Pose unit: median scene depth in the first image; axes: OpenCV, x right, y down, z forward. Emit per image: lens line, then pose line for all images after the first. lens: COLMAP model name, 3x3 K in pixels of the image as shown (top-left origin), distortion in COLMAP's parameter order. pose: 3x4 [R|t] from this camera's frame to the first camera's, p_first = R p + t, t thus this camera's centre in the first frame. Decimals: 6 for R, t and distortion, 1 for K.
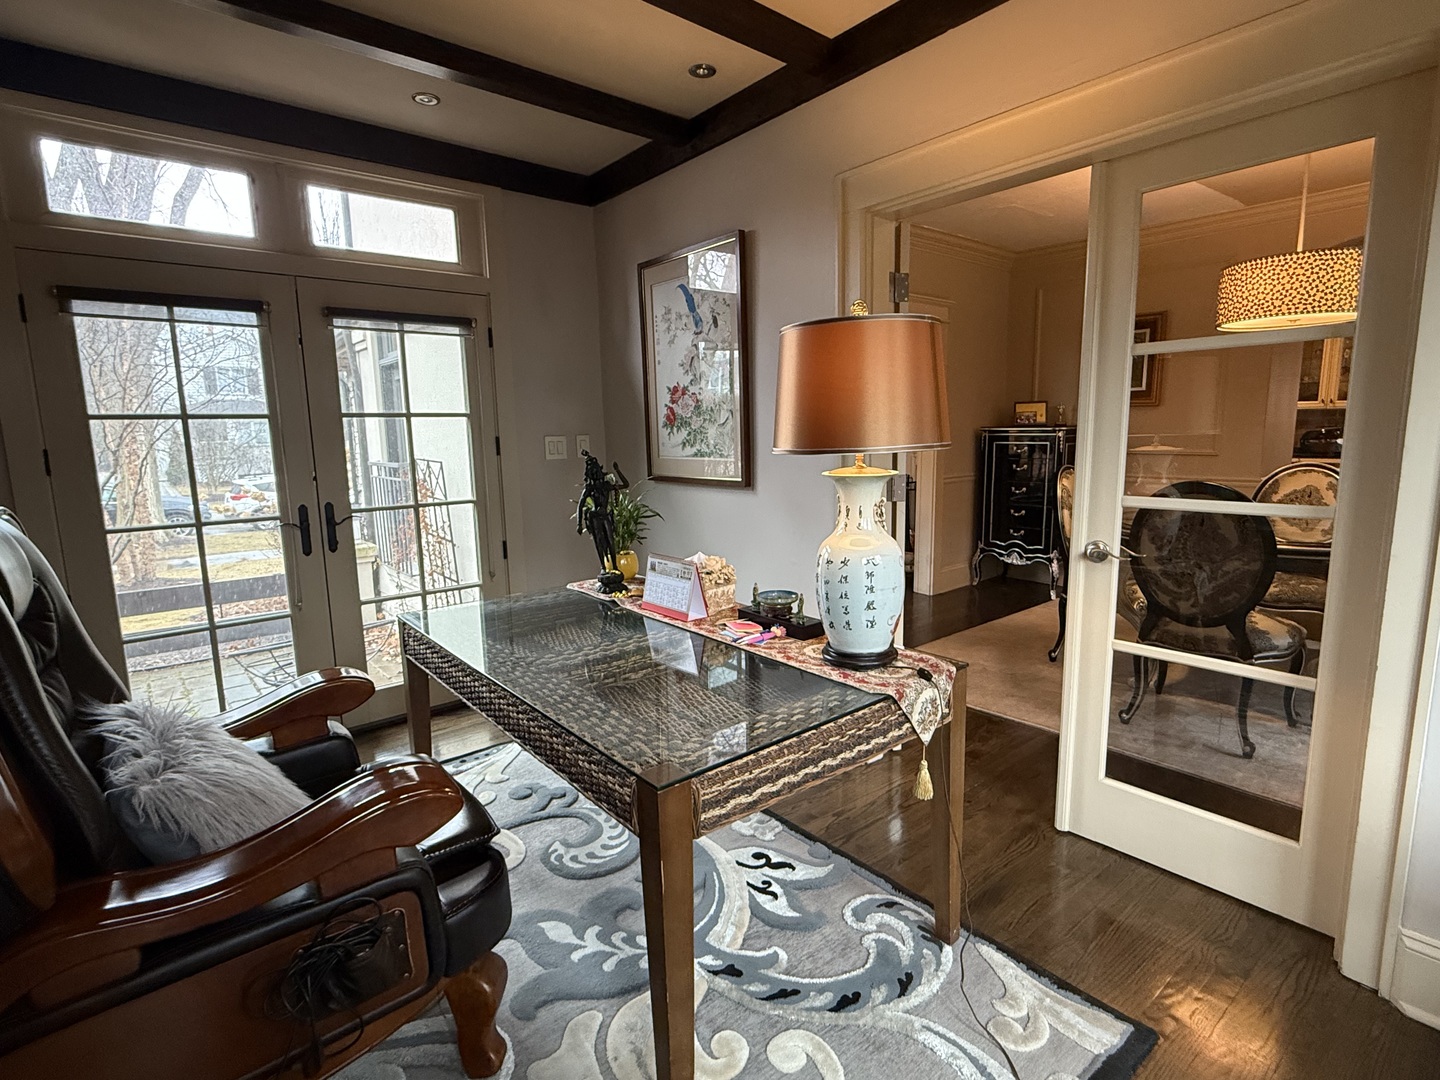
lens RADIAL K [[714.0, 0, 721.6], [0, 714.0, 540.0], [0, 0, 1]] dist [0.002697, 0.000047]
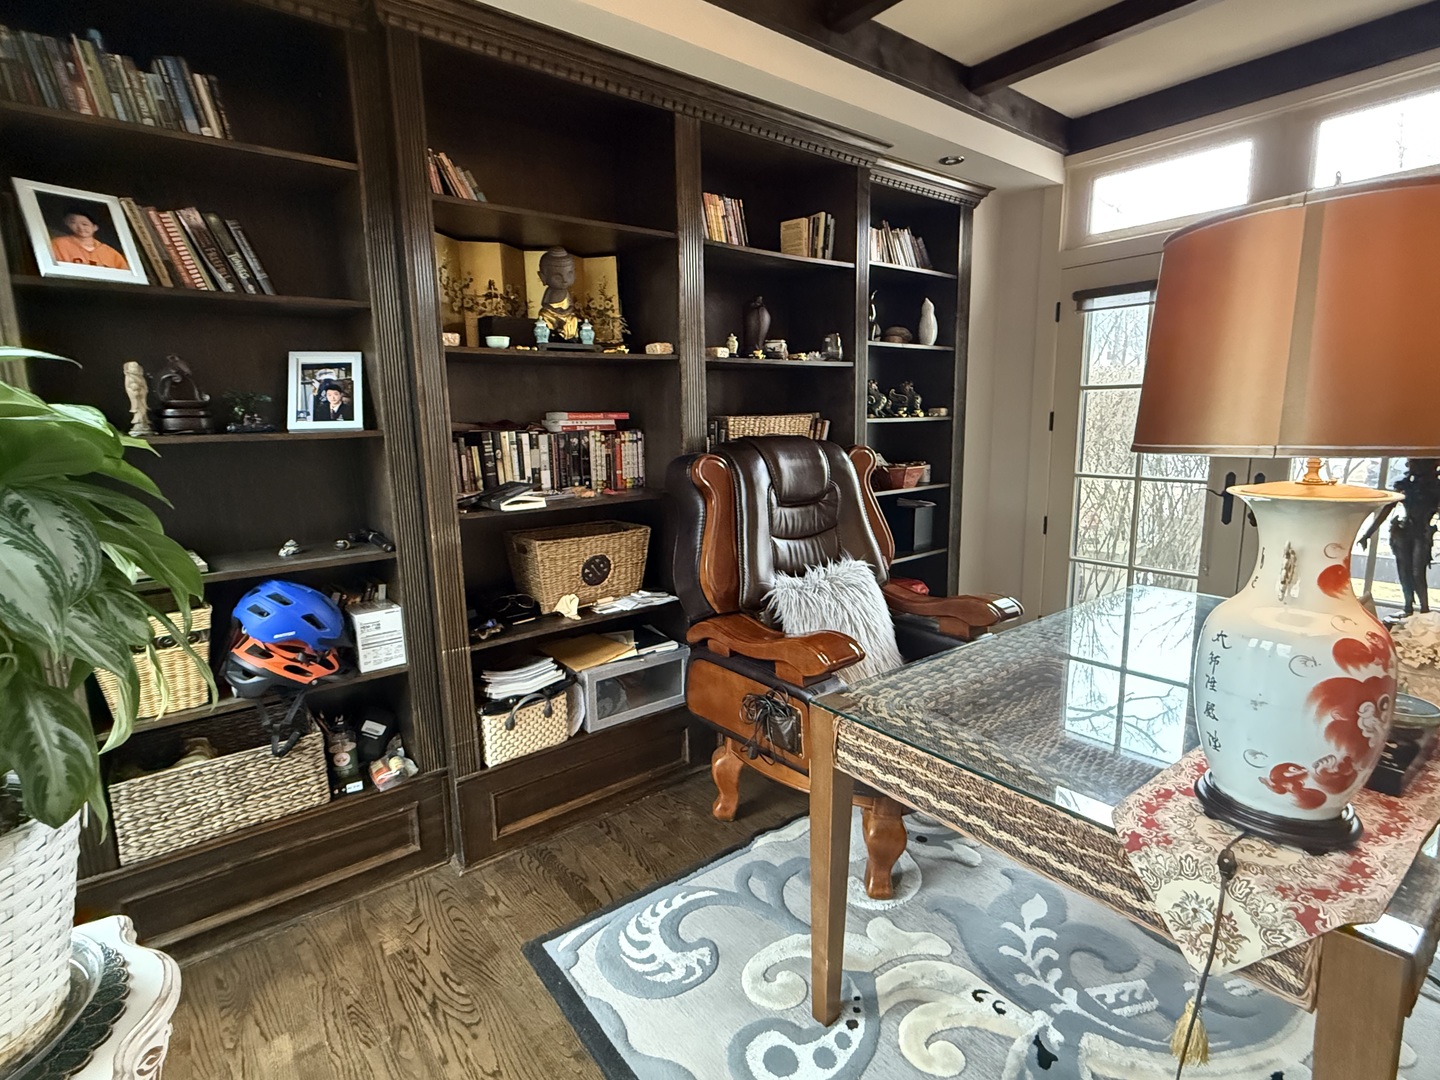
lens RADIAL K [[714.0, 0, 721.6], [0, 714.0, 545.7], [0, 0, 1]] dist [0.002697, 0.000047]
pose [[-0.017855, 0.205800, -0.978431, 0.665878], [-0.140133, 0.968413, 0.206250, -0.091812], [0.989972, 0.140793, 0.011548, 0.490446]]
